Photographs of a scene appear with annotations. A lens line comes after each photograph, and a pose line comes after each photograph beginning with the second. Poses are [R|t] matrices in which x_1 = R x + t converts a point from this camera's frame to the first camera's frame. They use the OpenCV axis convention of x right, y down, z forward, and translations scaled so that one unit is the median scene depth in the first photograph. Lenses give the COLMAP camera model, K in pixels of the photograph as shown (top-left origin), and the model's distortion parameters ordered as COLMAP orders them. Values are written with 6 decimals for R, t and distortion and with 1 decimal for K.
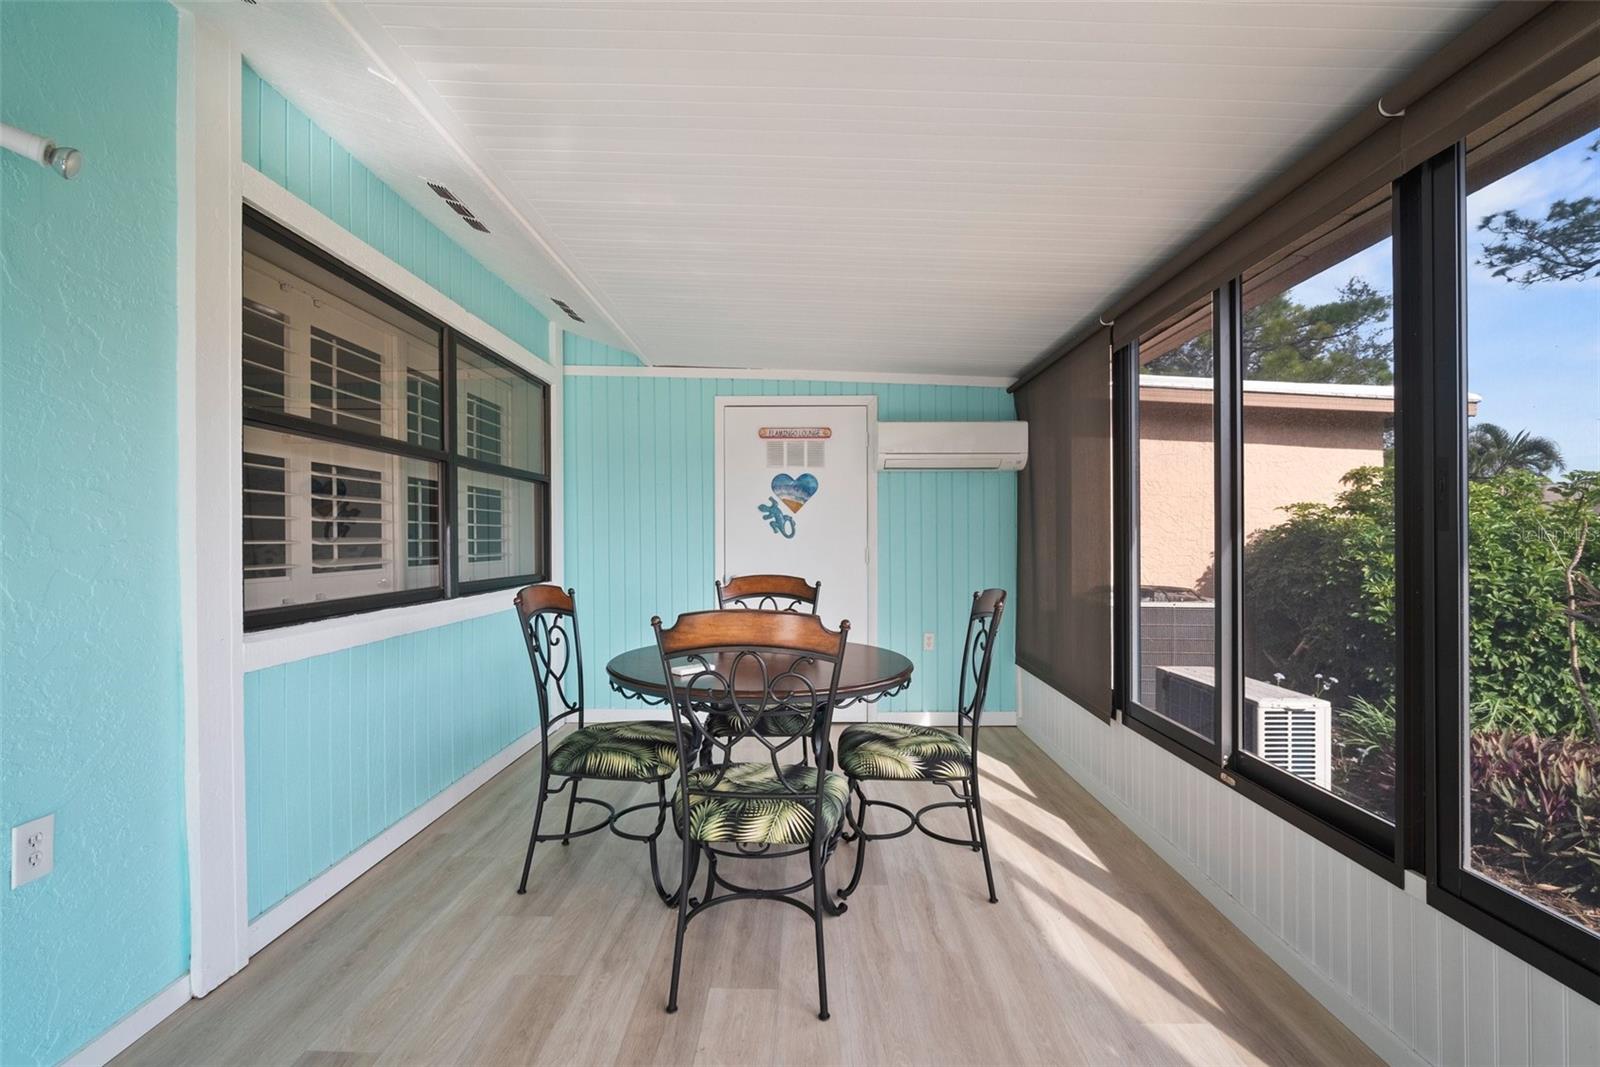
lens RADIAL K [[713.7, 0, 797.8], [0, 713.7, 544.9], [0, 0, 1]] dist [-0.014792, 0.003719]
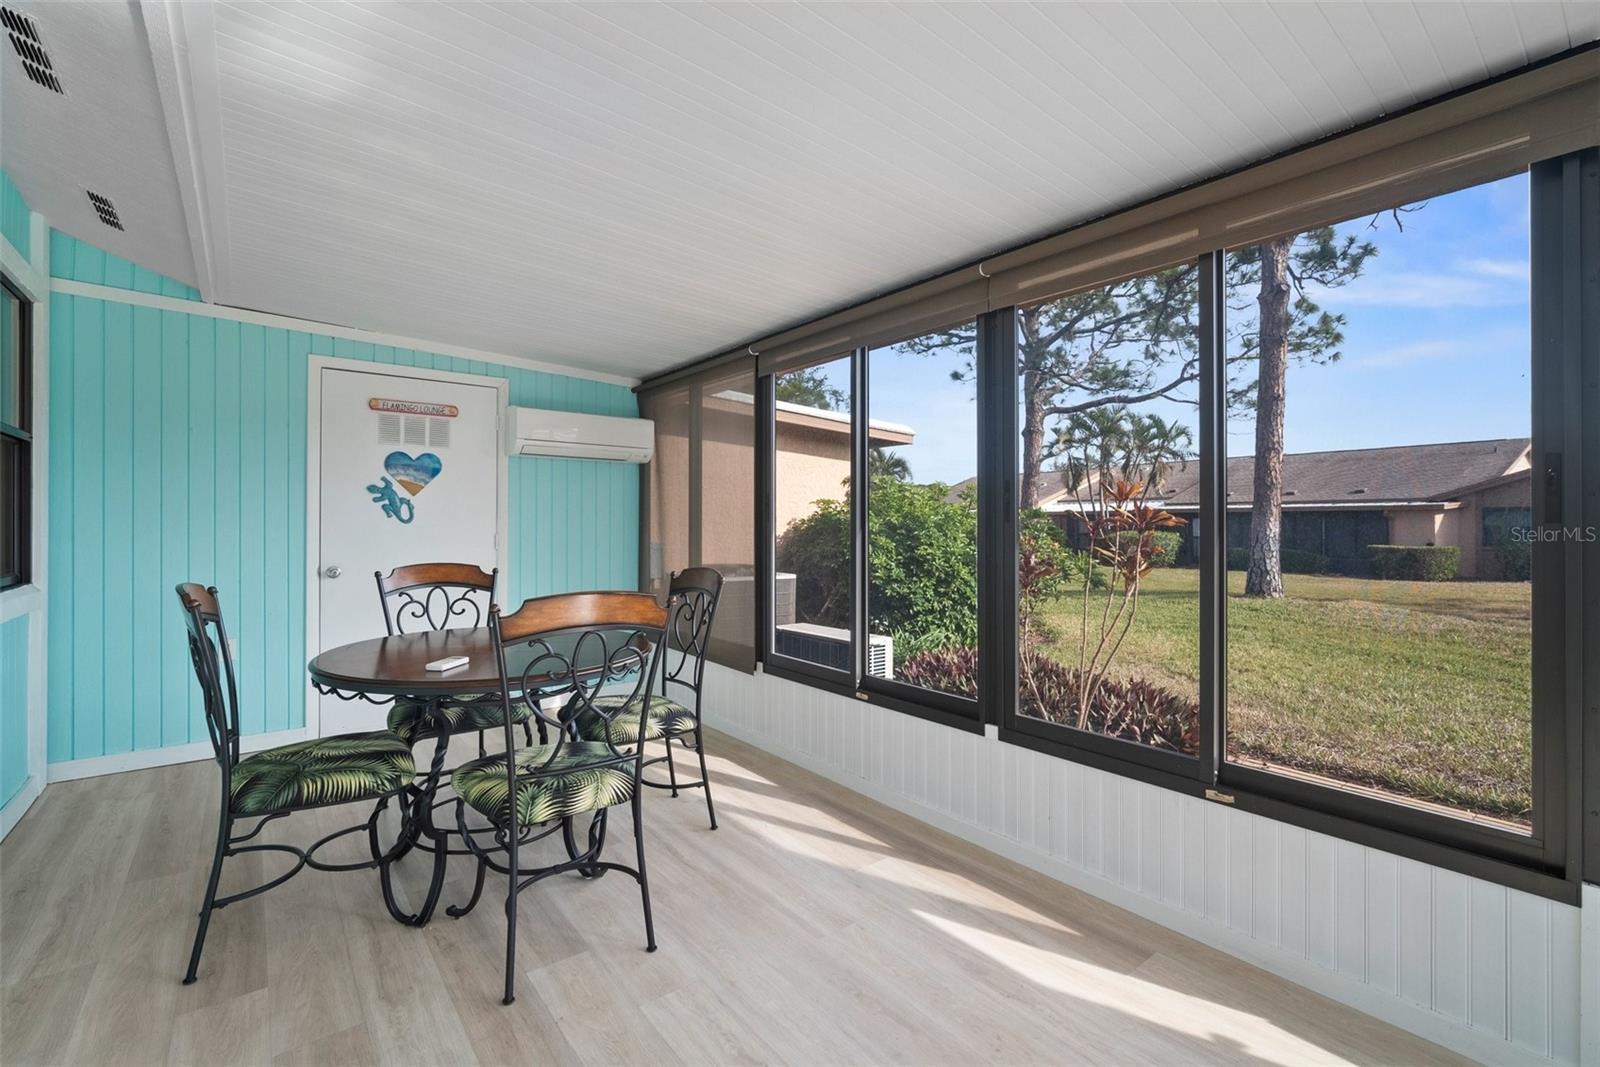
lens RADIAL K [[713.7, 0, 792.5], [0, 713.7, 524.0], [0, 0, 1]] dist [-0.014792, 0.003719]
pose [[0.772440, 0.004482, 0.635072, -0.272752], [0.000794, 0.999967, -0.008023, -0.001134], [-0.635087, 0.006702, 0.772411, -0.009486]]
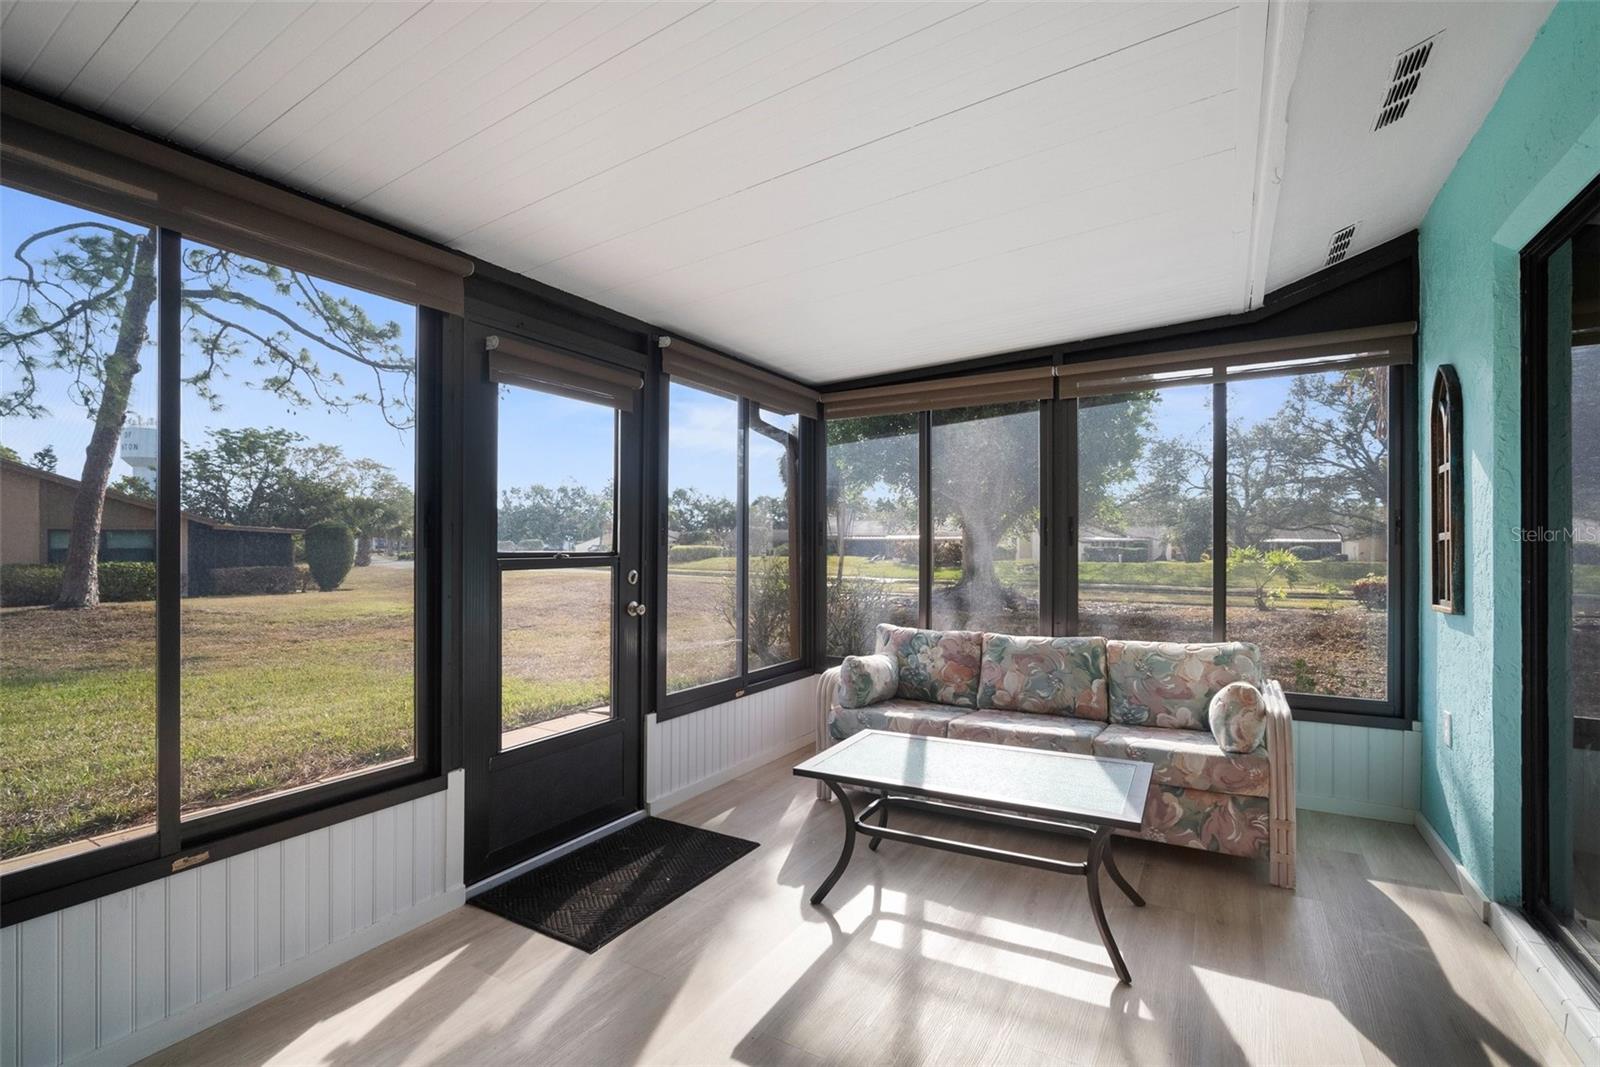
lens RADIAL K [[713.7, 0, 805.9], [0, 713.7, 536.8], [0, 0, 1]] dist [-0.014792, 0.003719]
pose [[-0.861318, 0.011004, 0.507946, -0.259471], [0.010511, 0.999937, -0.003840, -0.010864], [-0.507957, 0.002032, -0.861380, 0.905312]]
